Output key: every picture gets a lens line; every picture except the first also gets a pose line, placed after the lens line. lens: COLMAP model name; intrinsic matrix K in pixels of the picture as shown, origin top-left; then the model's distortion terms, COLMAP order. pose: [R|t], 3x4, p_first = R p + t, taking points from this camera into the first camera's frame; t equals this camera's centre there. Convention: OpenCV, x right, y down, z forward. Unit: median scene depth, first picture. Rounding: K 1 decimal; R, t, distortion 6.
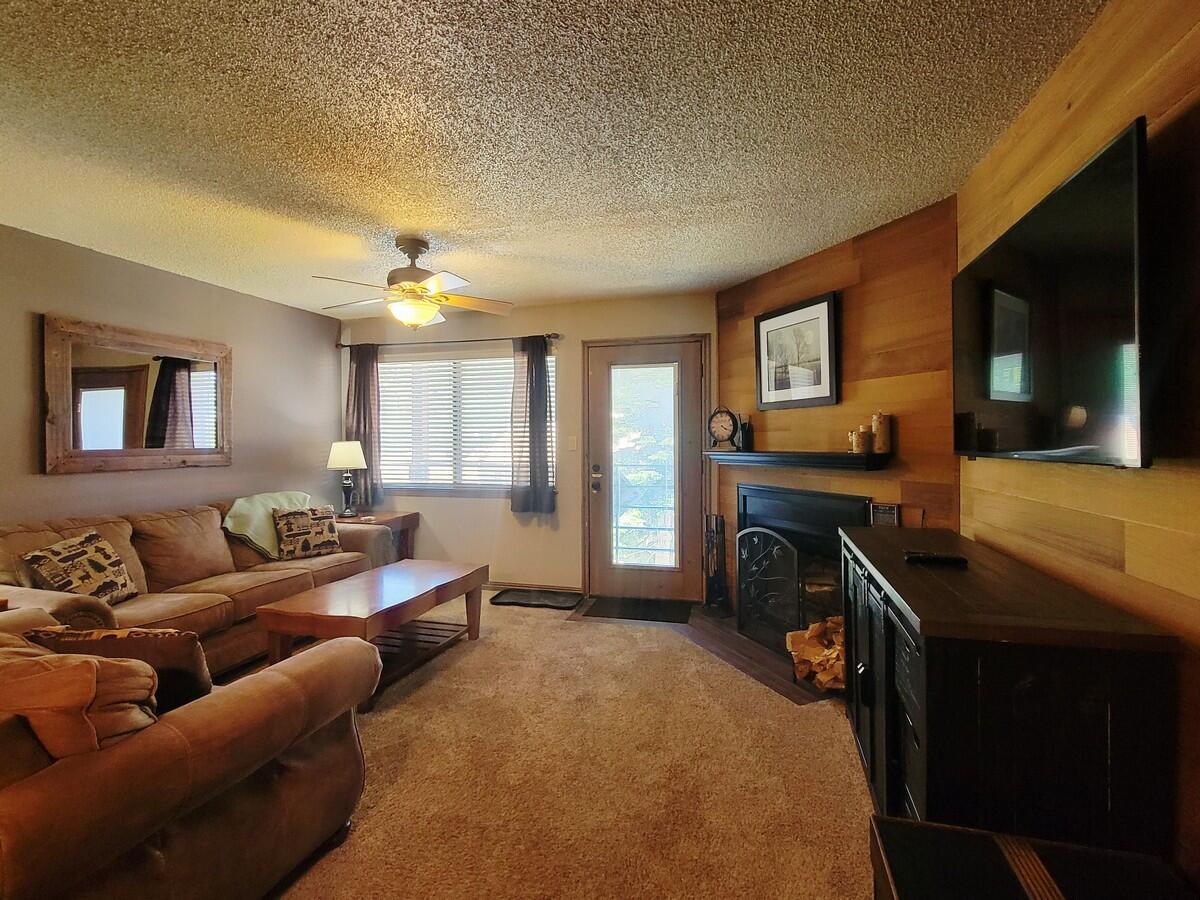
lens RADIAL K [[582.9, 0, 601.6], [0, 582.9, 445.7], [0, 0, 1]] dist [-0.000807, -0.000348]
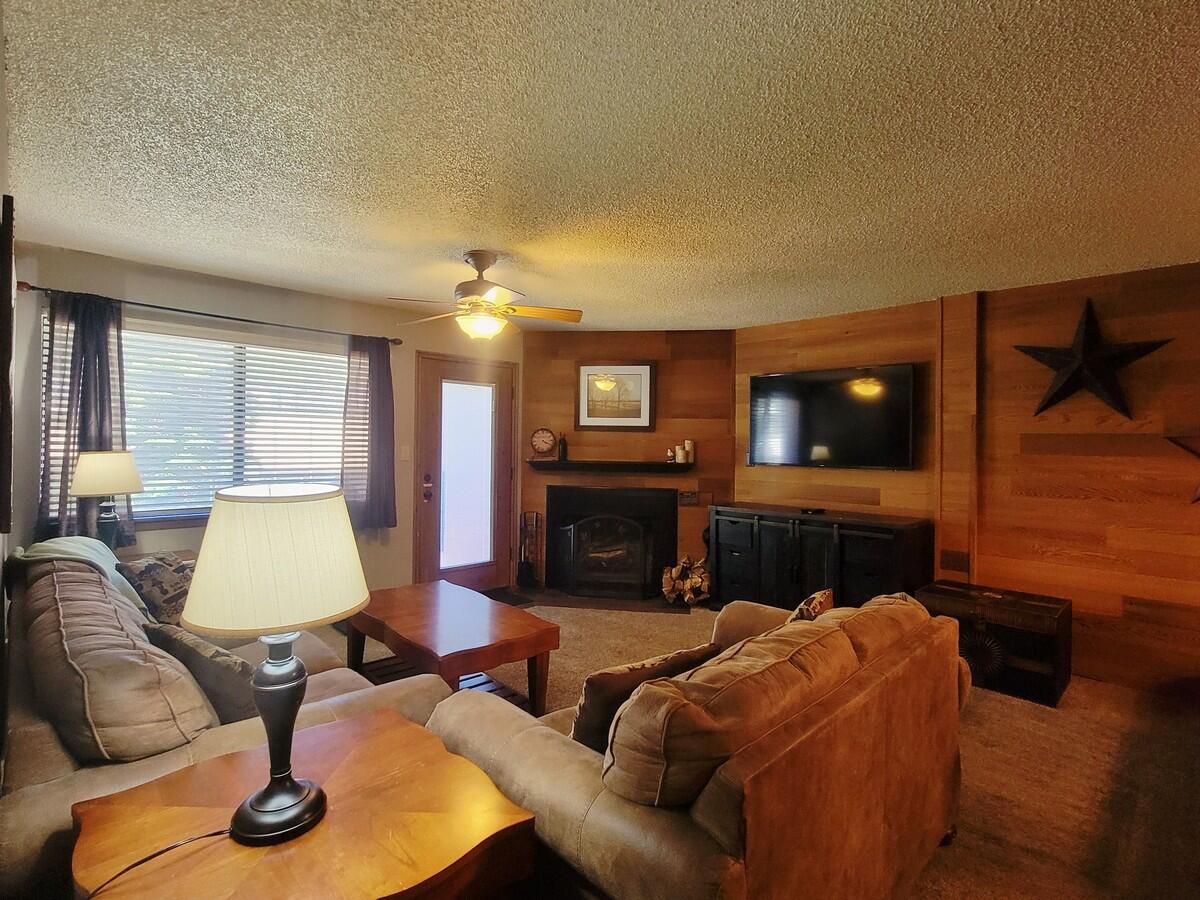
lens RADIAL K [[582.9, 0, 594.8], [0, 582.9, 441.0], [0, 0, 1]] dist [-0.000807, -0.000348]
pose [[0.505633, 0.015730, 0.862605, -0.817665], [-0.012633, 0.999862, -0.010828, -0.020261], [-0.862656, -0.005423, 0.505762, 0.259339]]
